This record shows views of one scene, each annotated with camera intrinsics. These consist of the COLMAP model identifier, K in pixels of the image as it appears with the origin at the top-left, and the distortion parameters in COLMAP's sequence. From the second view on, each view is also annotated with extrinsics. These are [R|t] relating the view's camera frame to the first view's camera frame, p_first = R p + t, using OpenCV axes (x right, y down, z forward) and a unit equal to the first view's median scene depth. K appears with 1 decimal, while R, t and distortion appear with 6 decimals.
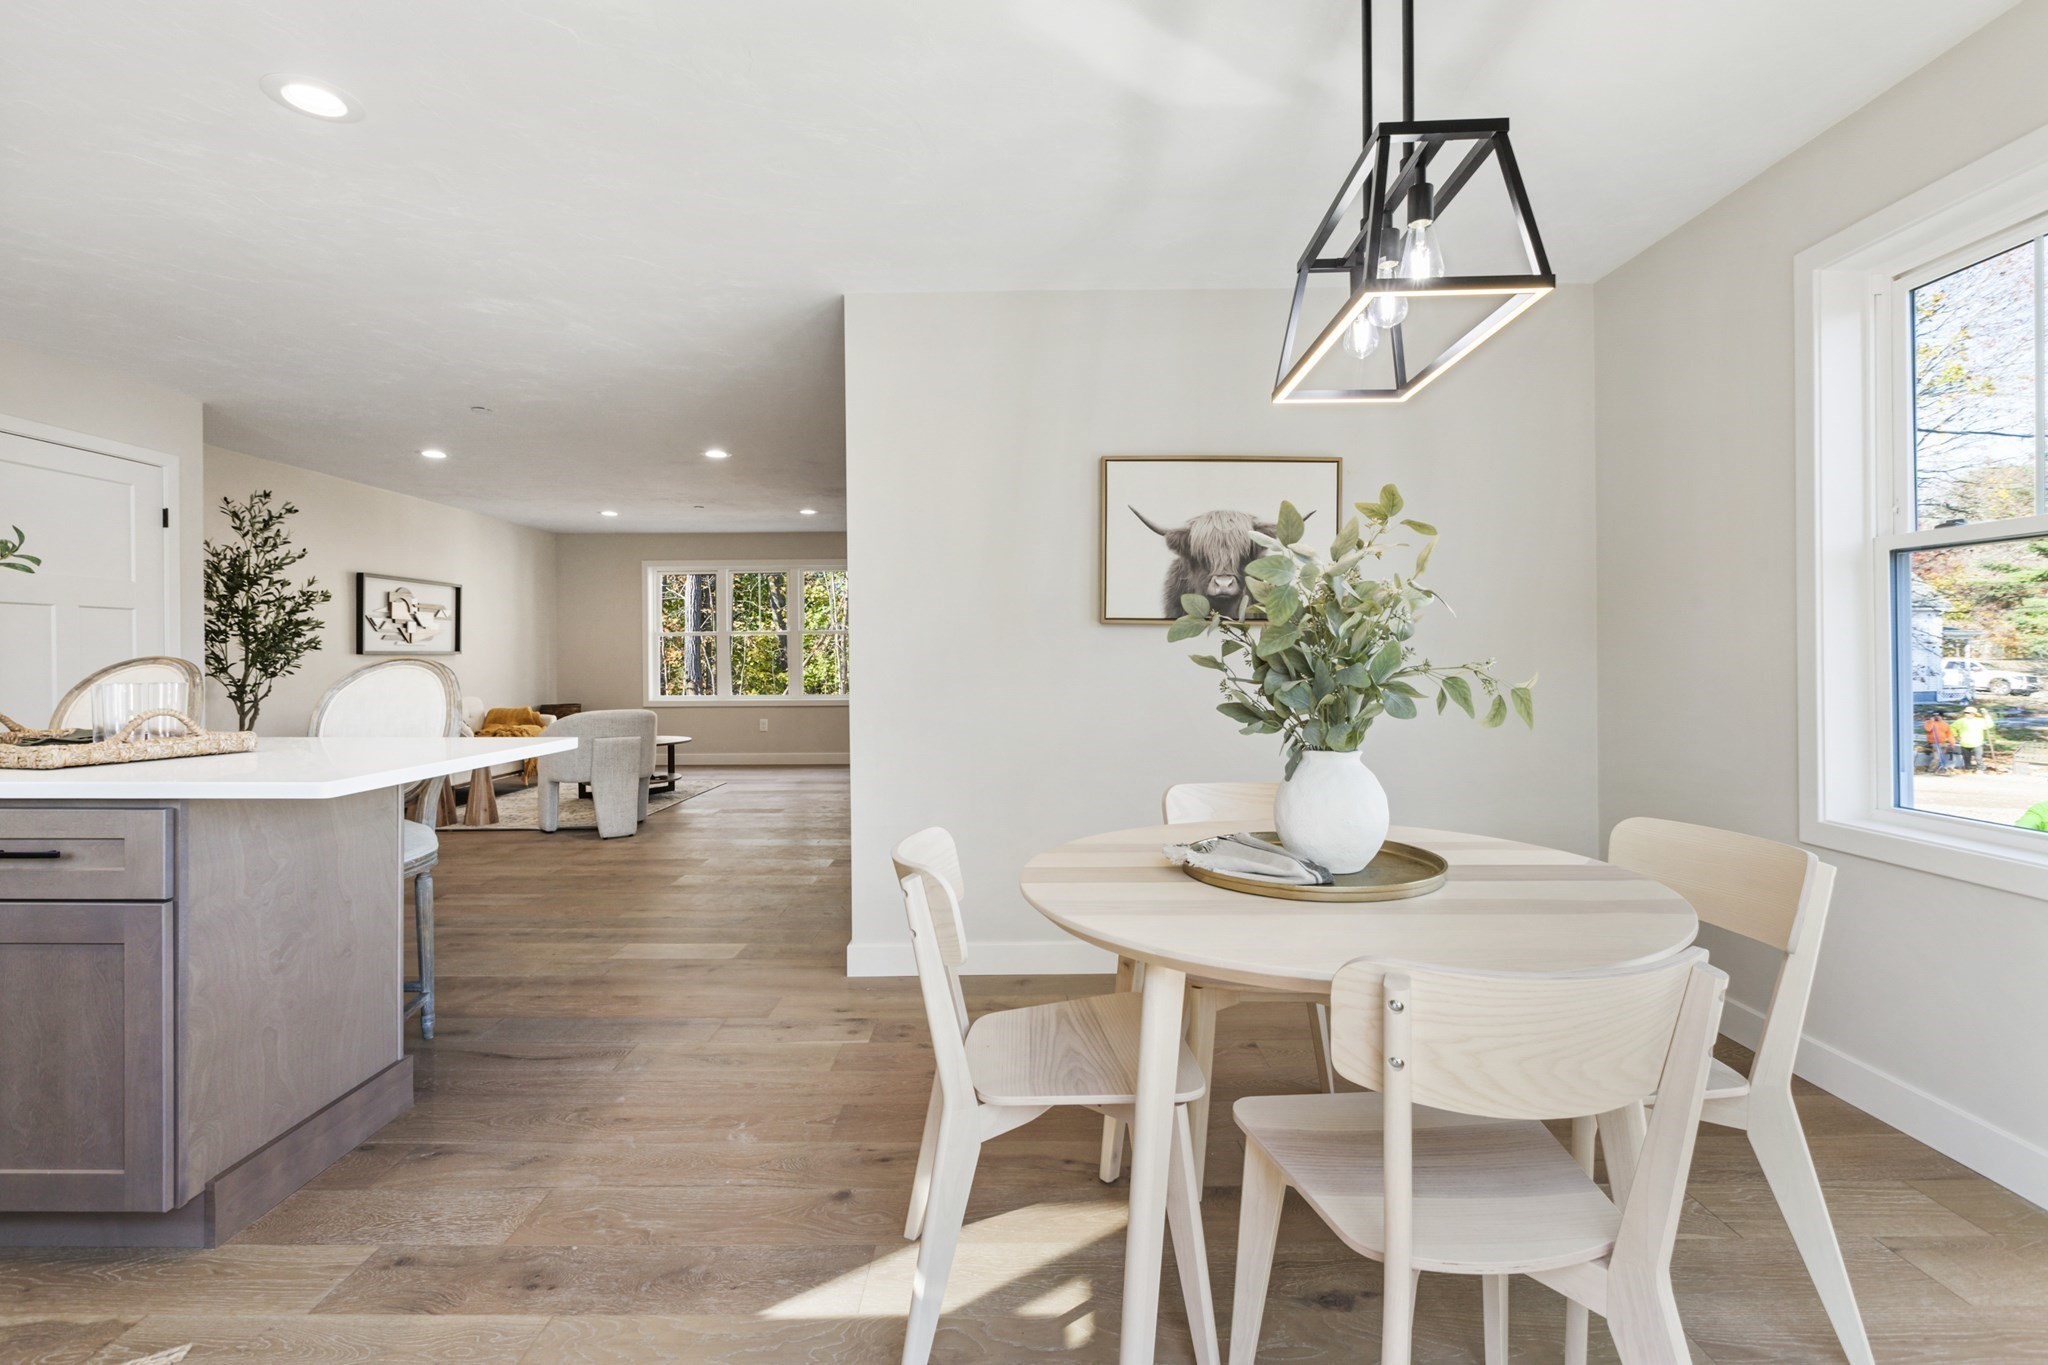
lens RADIAL K [[930.1, 0, 1023.5], [0, 930.1, 661.1], [0, 0, 1]] dist [-0.000404, -0.000376]
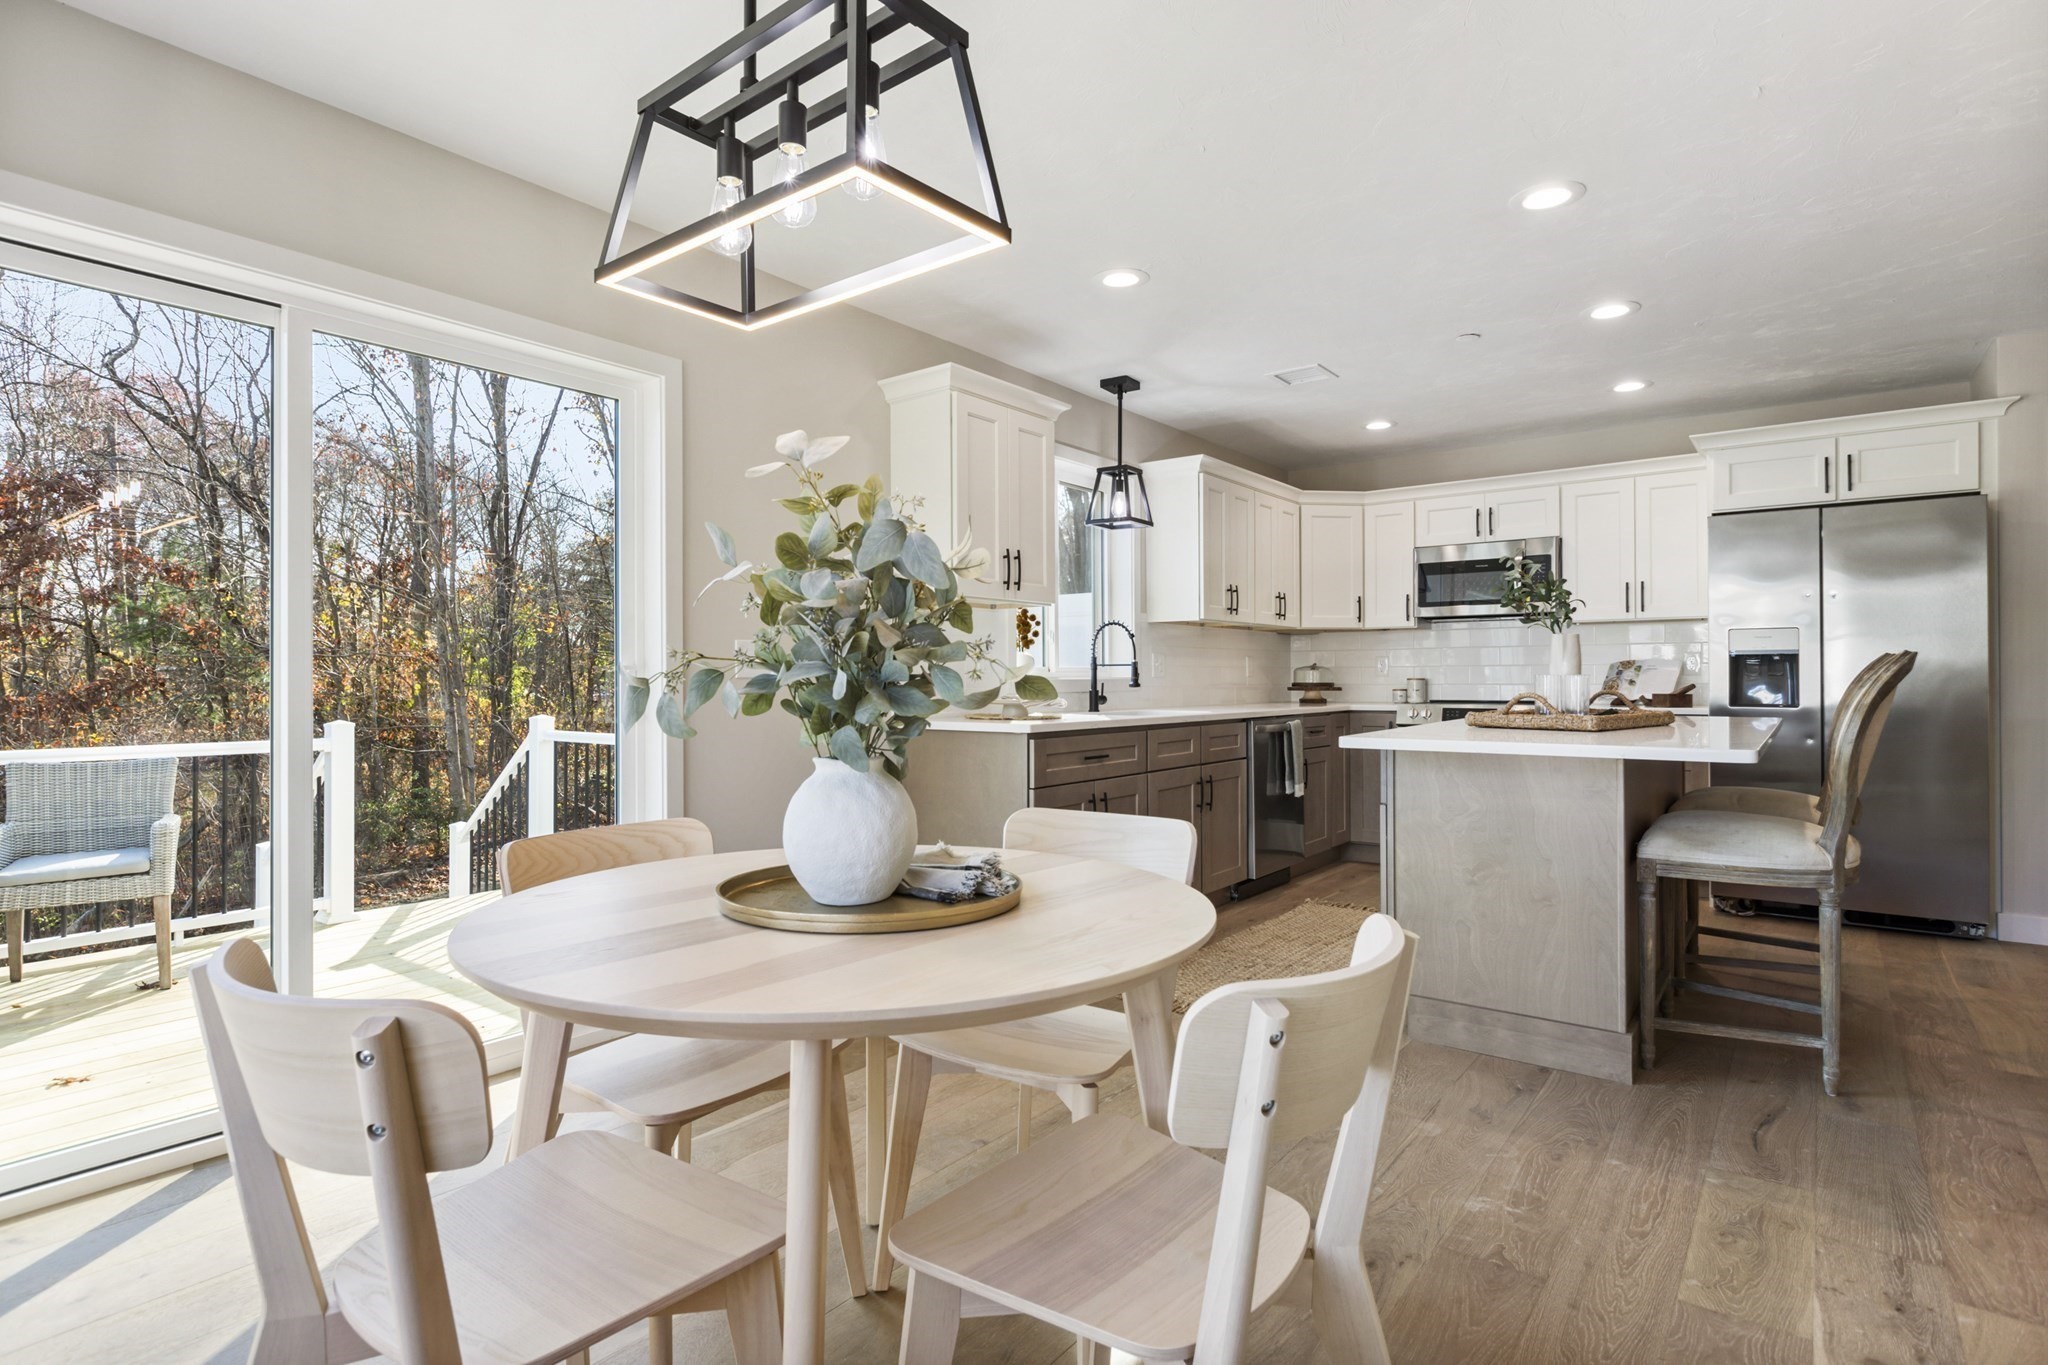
lens RADIAL K [[1028.5, 0, 1024.0], [0, 1028.5, 682.5], [0, 0, 1]] dist [-0.005278, -0.000668]
pose [[-0.611626, 0.010444, -0.791078, 0.314385], [0.003979, 0.999941, 0.010125, 0.007284], [0.791137, 0.003045, -0.611631, 0.556484]]
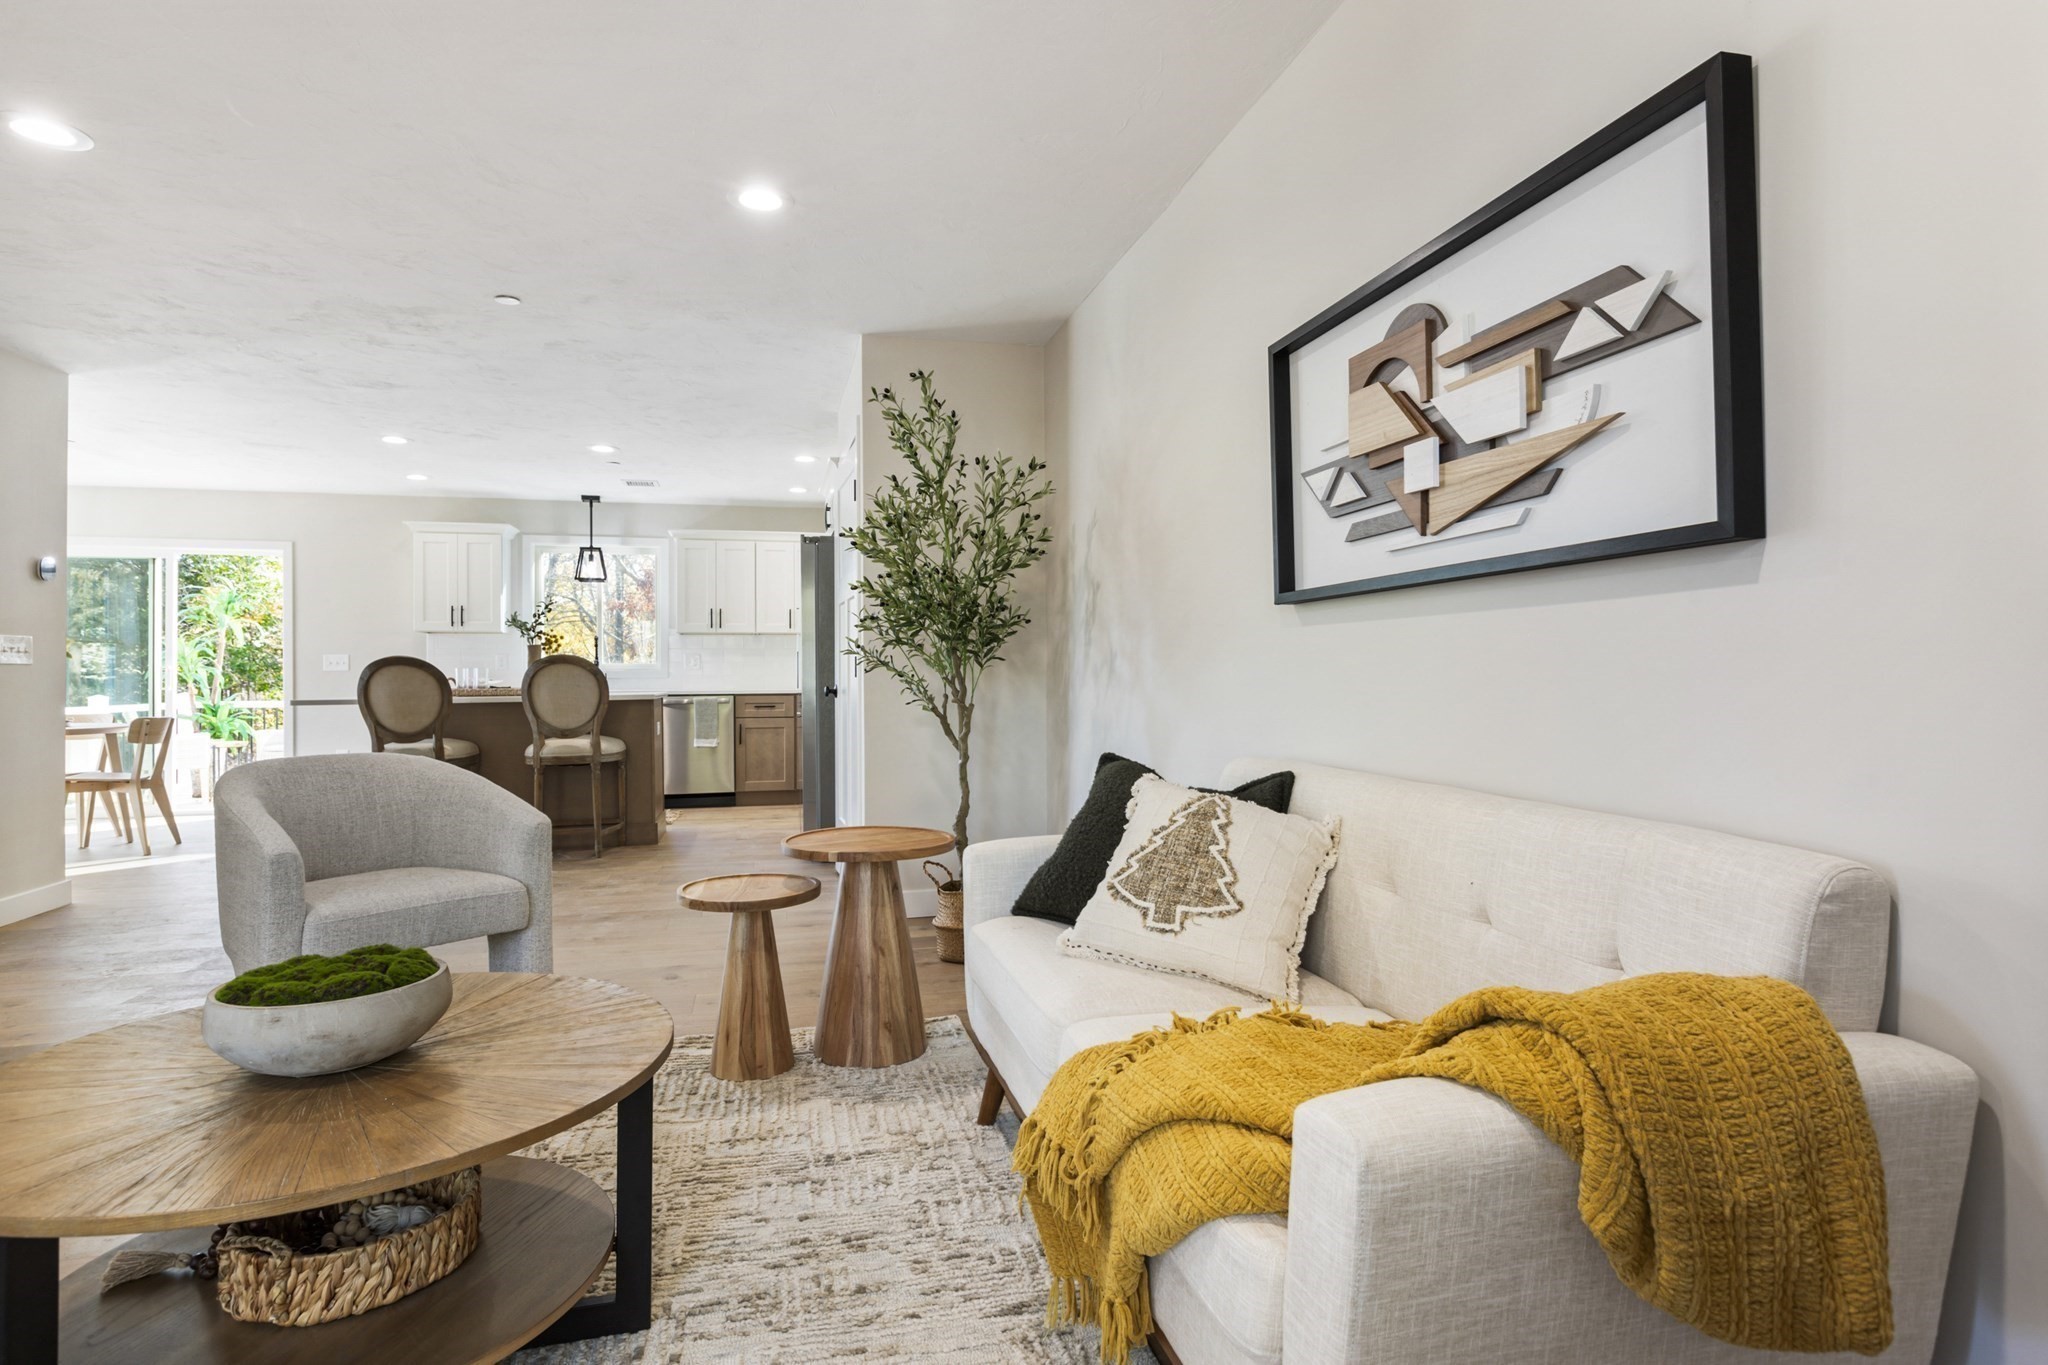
lens RADIAL K [[1059.4, 0, 1018.3], [0, 1059.4, 671.0], [0, 0, 1]] dist [0.000216, -0.000199]
pose [[-0.971250, 0.010964, -0.237810, -0.748952], [0.010236, 0.999938, 0.004297, 0.014177], [0.237843, 0.001739, -0.971302, 1.834180]]
